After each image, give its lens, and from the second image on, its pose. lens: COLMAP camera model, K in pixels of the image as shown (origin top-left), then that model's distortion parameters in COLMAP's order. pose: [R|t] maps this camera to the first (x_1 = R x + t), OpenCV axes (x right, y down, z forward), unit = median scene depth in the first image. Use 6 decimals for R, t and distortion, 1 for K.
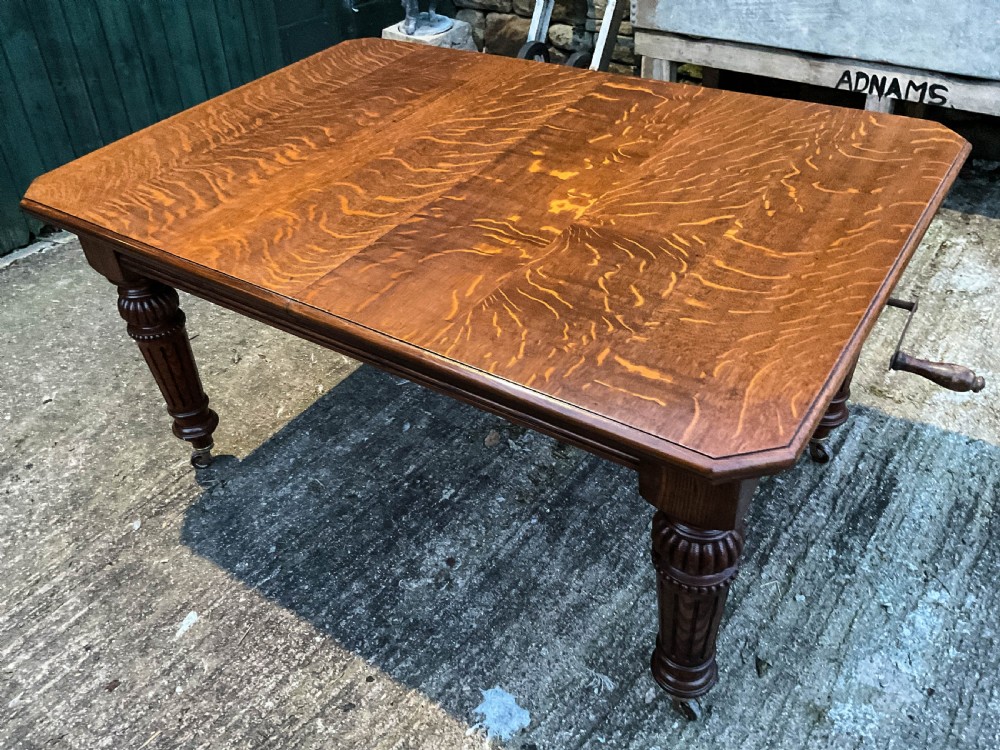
lens RADIAL K [[846.3, 0, 500.5], [0, 846.3, 383.7], [0, 0, 1]] dist [0.027279, -0.064198]
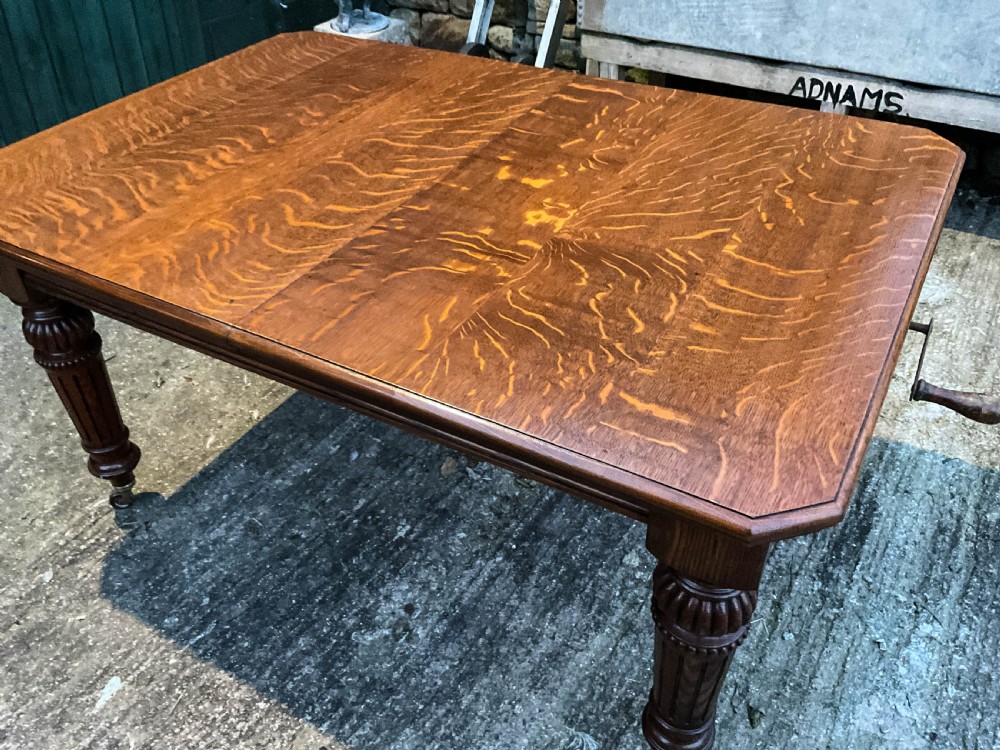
lens RADIAL K [[846.3, 0, 500.6], [0, 846.3, 380.7], [0, 0, 1]] dist [0.027279, -0.064198]
pose [[0.996177, -0.013715, 0.086280, -0.039912], [0.014581, 0.999849, -0.009412, -0.025072], [-0.086138, 0.010634, 0.996226, 0.096889]]
